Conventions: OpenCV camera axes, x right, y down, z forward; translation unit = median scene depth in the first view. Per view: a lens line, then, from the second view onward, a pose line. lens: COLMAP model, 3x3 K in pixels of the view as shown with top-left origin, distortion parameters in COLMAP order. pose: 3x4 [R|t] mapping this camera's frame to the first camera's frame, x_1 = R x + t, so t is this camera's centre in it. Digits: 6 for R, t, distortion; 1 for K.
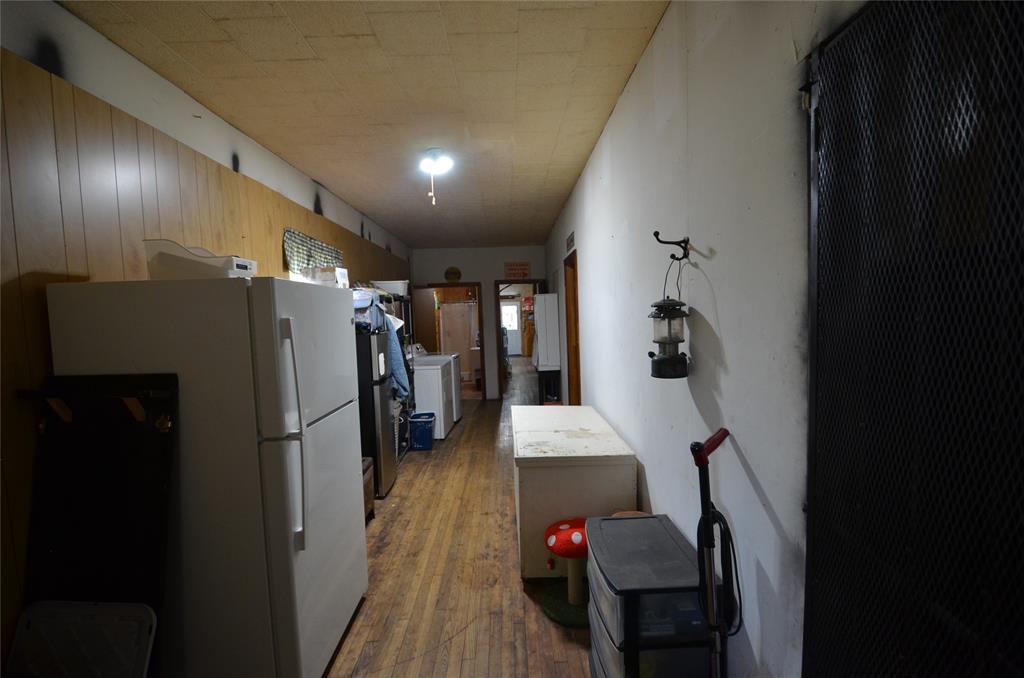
lens RADIAL K [[447.9, 0, 512.8], [0, 447.9, 343.9], [0, 0, 1]] dist [-0.016422, -0.005301]
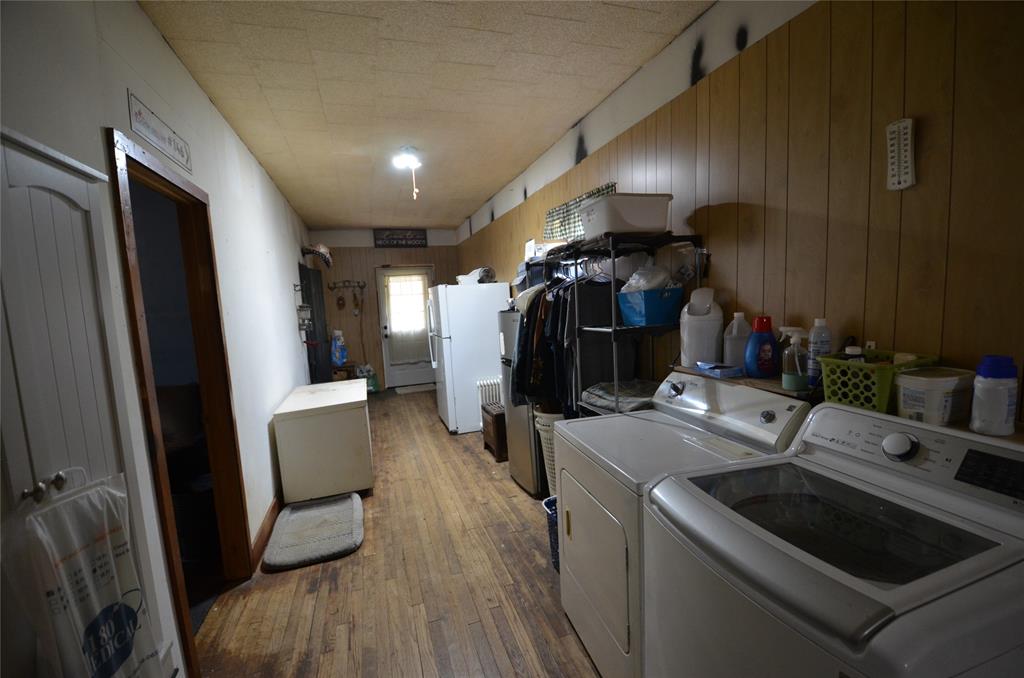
lens RADIAL K [[447.9, 0, 513.1], [0, 447.9, 343.4], [0, 0, 1]] dist [-0.016422, -0.005301]
pose [[-0.951883, 0.119513, -0.282198, -0.045702], [0.072670, 0.982586, 0.171009, -0.115958], [0.297721, 0.142273, -0.943992, 1.914938]]
